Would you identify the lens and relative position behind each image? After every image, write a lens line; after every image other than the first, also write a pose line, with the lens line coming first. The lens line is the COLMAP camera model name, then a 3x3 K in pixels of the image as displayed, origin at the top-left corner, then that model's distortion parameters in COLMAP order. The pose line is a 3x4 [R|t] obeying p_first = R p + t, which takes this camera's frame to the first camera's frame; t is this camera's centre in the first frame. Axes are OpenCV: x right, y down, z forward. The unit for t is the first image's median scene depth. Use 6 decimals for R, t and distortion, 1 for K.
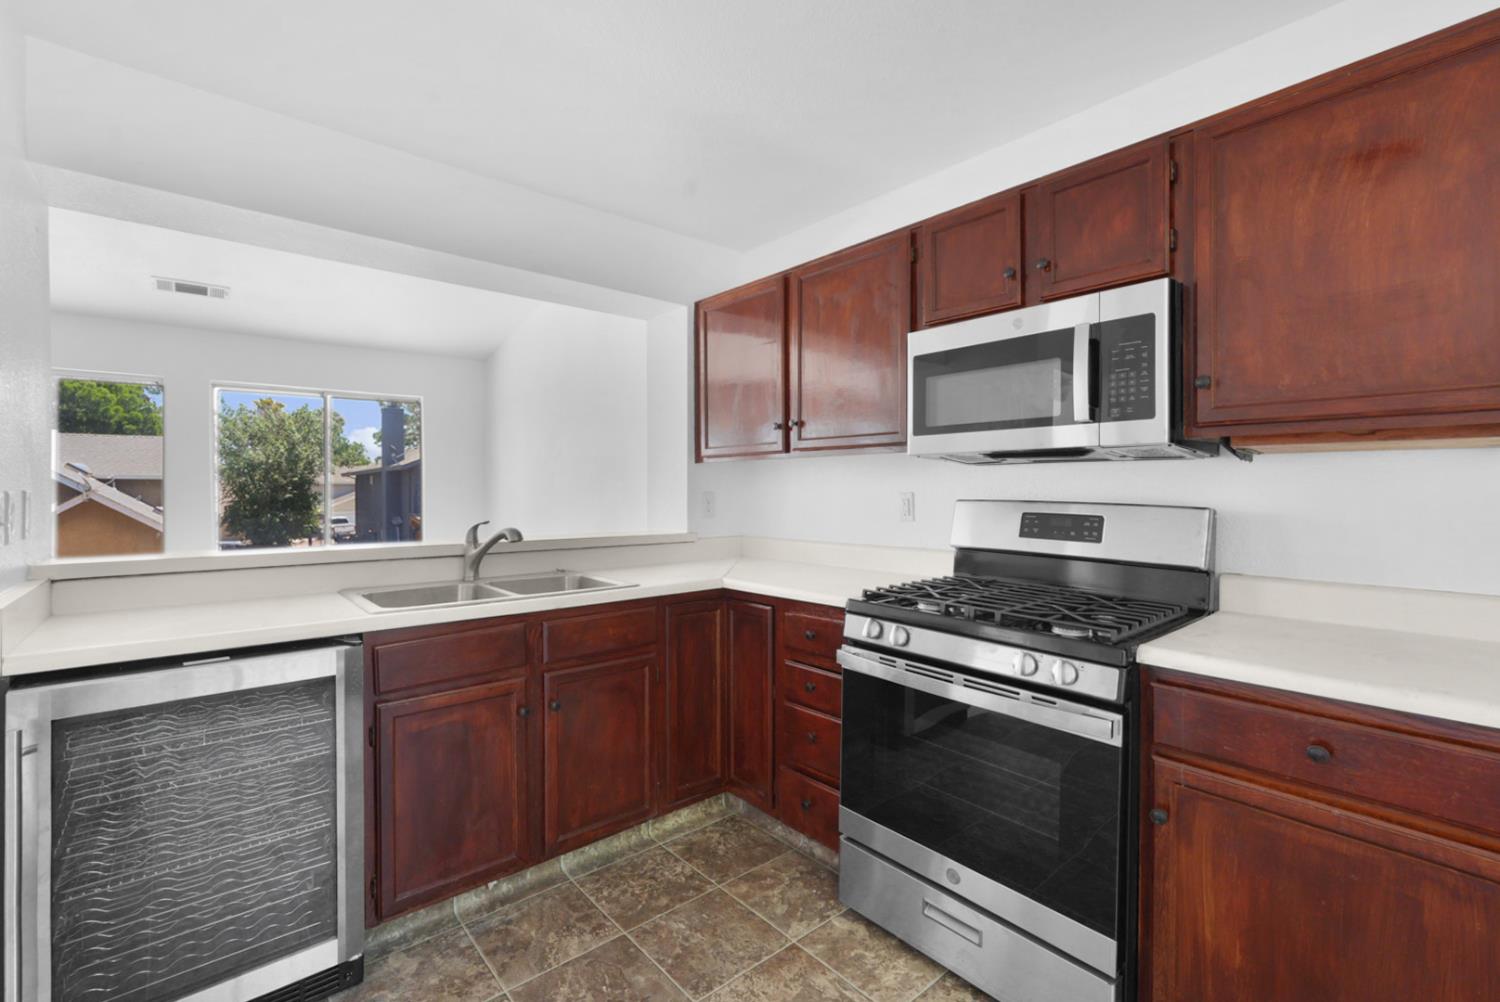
lens RADIAL K [[666.5, 0, 755.9], [0, 666.5, 493.2], [0, 0, 1]] dist [-0.000041, 0.000121]
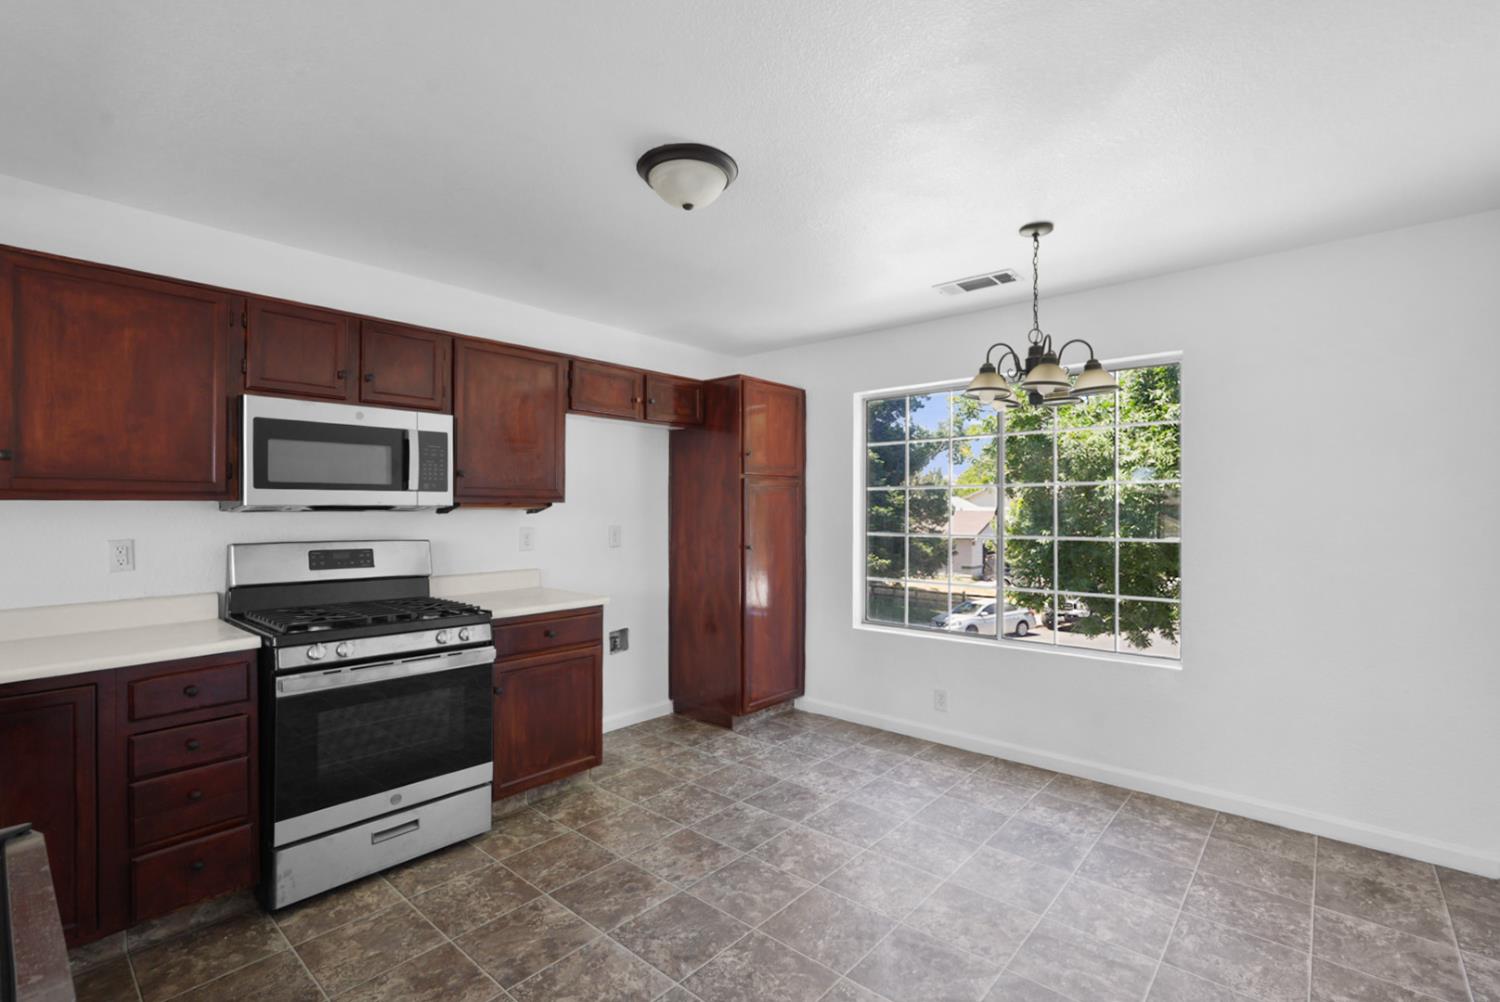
lens RADIAL K [[666.5, 0, 755.9], [0, 666.5, 493.2], [0, 0, 1]] dist [-0.000041, 0.000121]
pose [[-0.144464, 0.022236, 0.989260, -1.121505], [0.009580, 0.999732, -0.021073, -0.052446], [-0.989464, 0.006433, -0.144638, 0.370875]]
